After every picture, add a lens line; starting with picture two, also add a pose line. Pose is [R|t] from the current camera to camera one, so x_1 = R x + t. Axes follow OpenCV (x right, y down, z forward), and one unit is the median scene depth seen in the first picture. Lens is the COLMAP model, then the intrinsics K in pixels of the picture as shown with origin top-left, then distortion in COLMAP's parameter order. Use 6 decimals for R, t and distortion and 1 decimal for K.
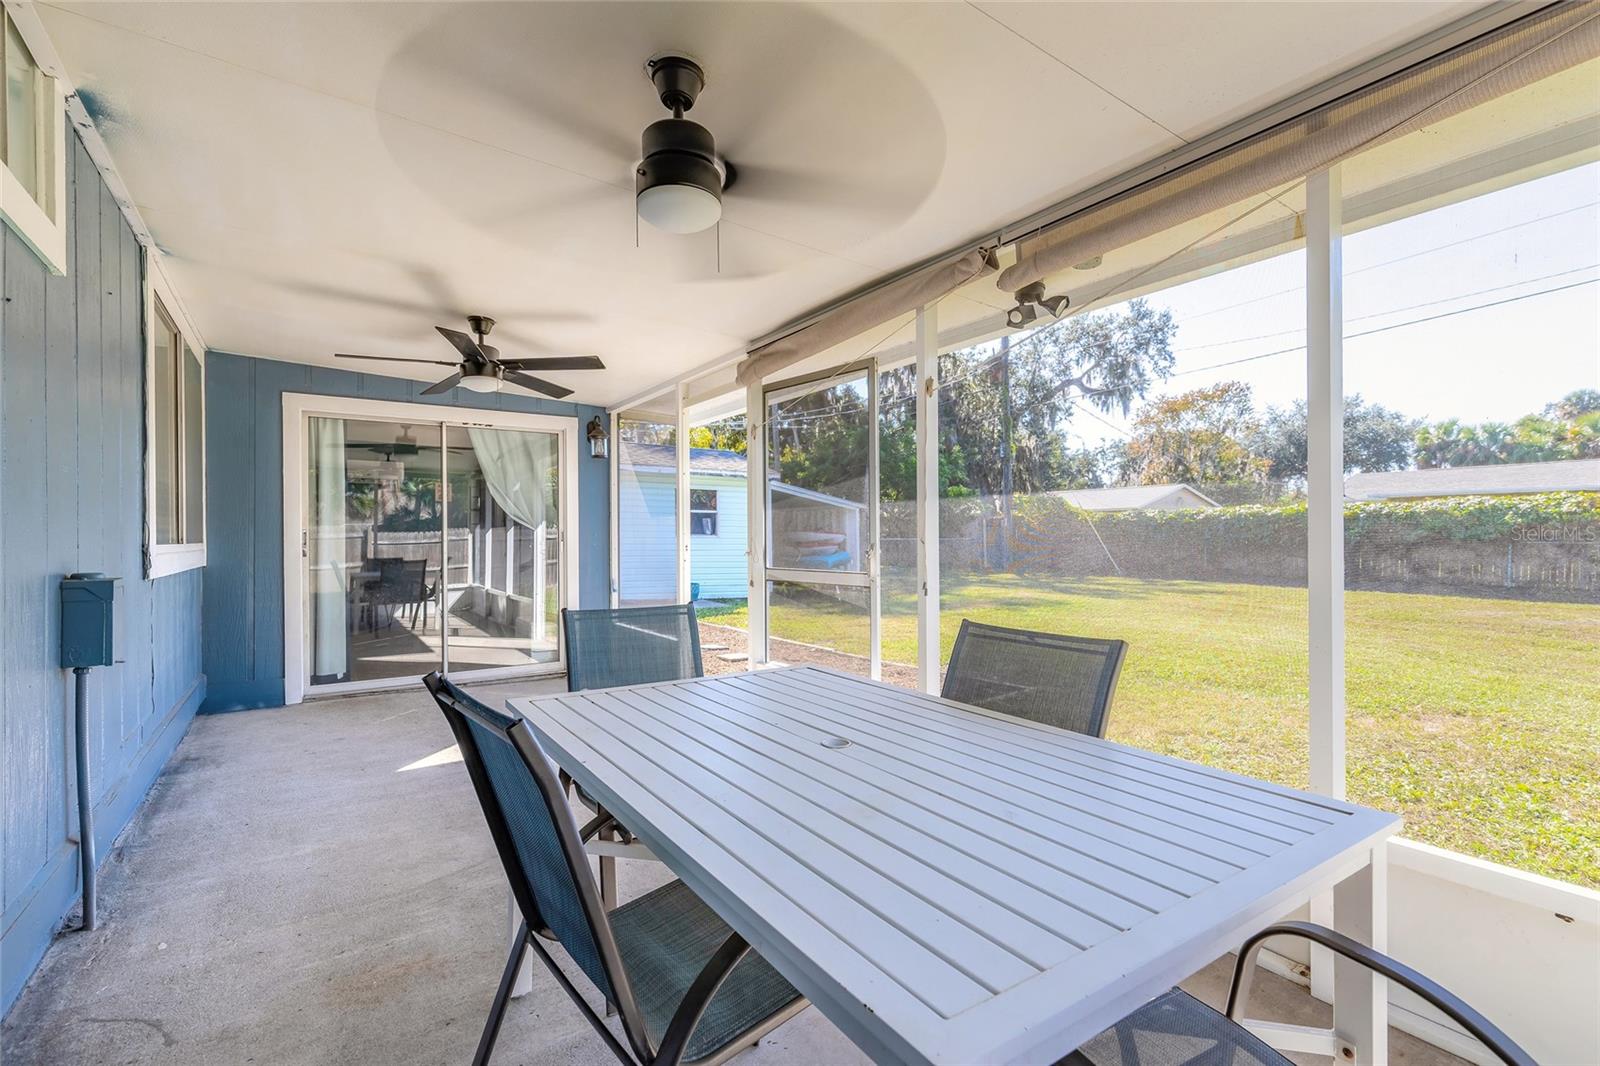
lens RADIAL K [[721.6, 0, 797.7], [0, 721.6, 532.8], [0, 0, 1]] dist [0.008958, -0.002073]
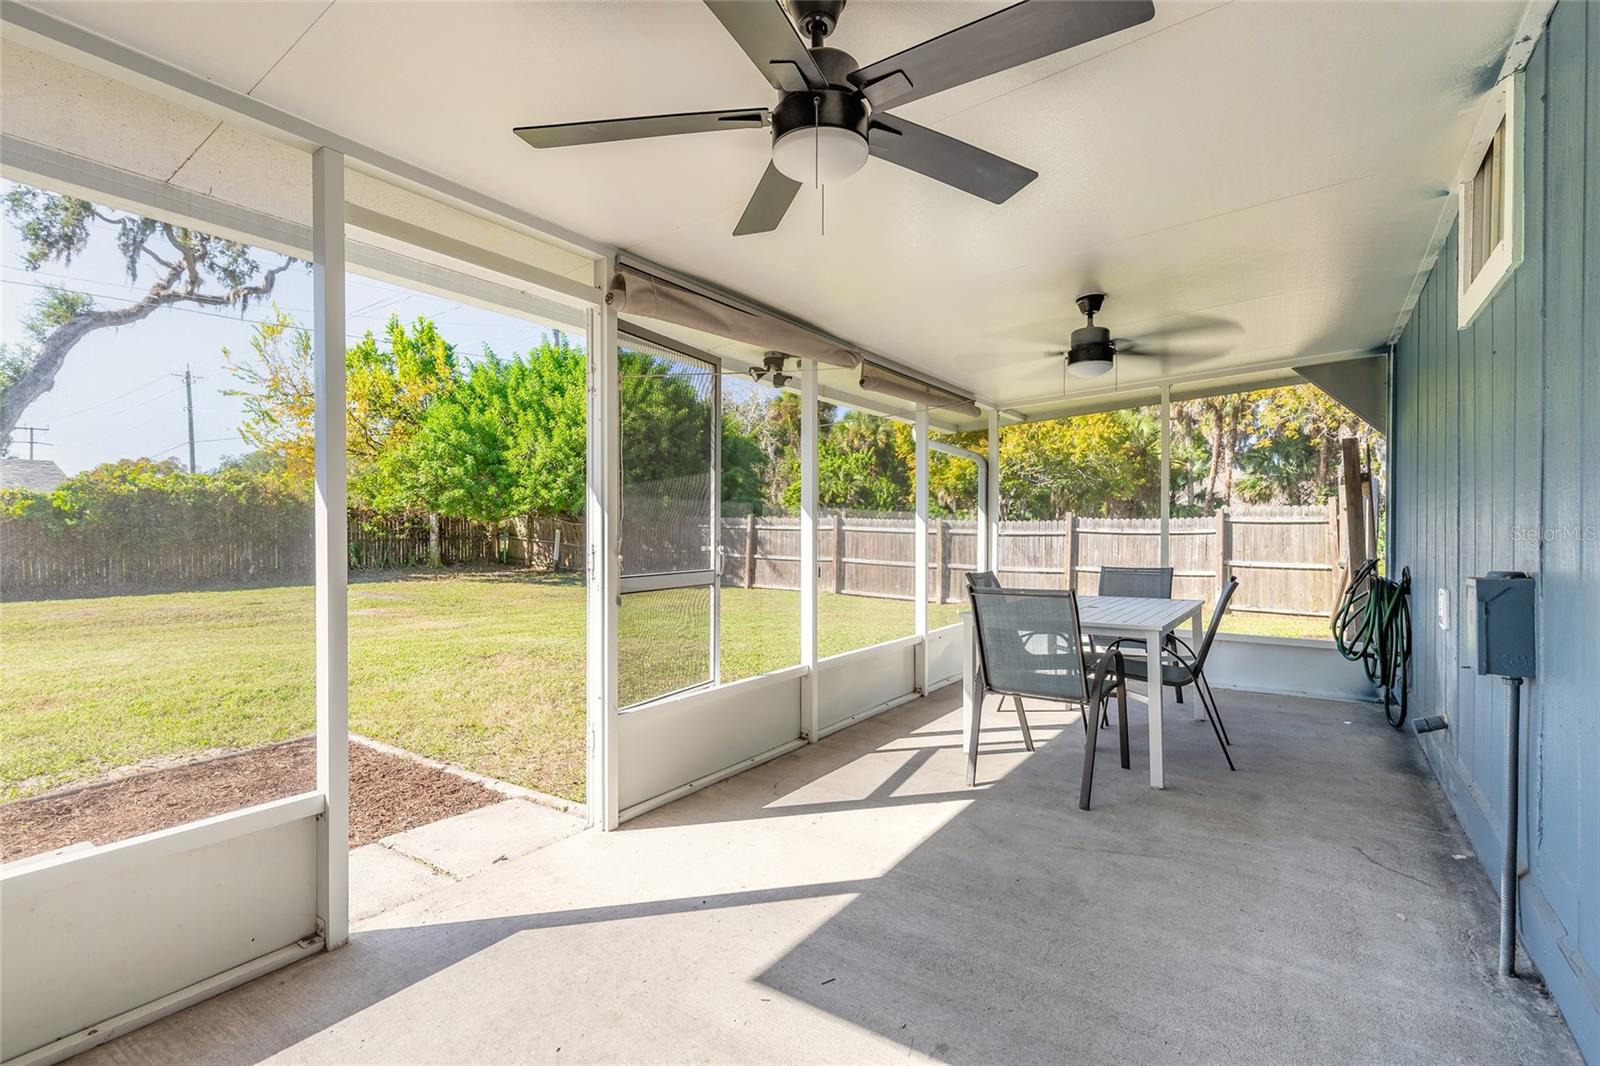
lens RADIAL K [[721.6, 0, 794.2], [0, 721.6, 539.3], [0, 0, 1]] dist [0.008958, -0.002073]
pose [[-0.353747, 0.000488, 0.935341, -0.489422], [-0.001523, 0.999998, -0.001098, 0.006374], [-0.935340, -0.001813, -0.353746, 0.695408]]
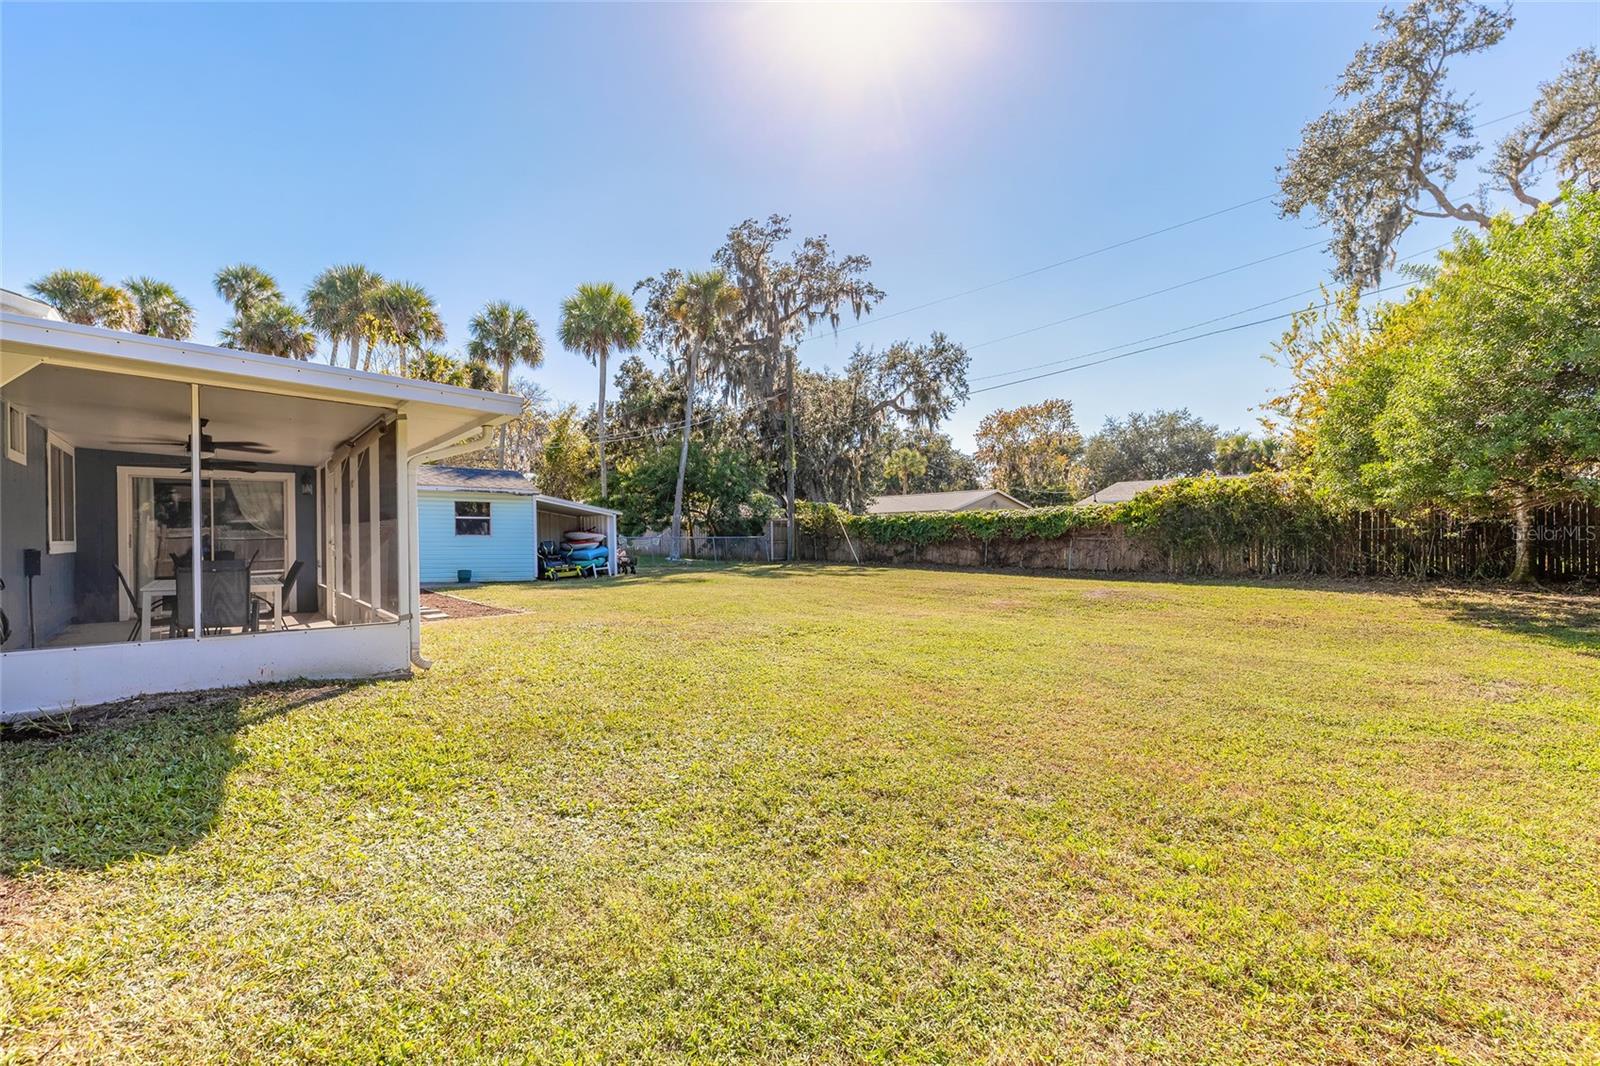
lens RADIAL K [[721.6, 0, 800.5], [0, 721.6, 540.0], [0, 0, 1]] dist [0.008958, -0.002073]
pose [[0.996257, -0.003764, 0.086357, 0.199056], [0.002736, 0.999924, 0.012016, -0.001270], [-0.086395, -0.011735, 0.996192, -0.232717]]
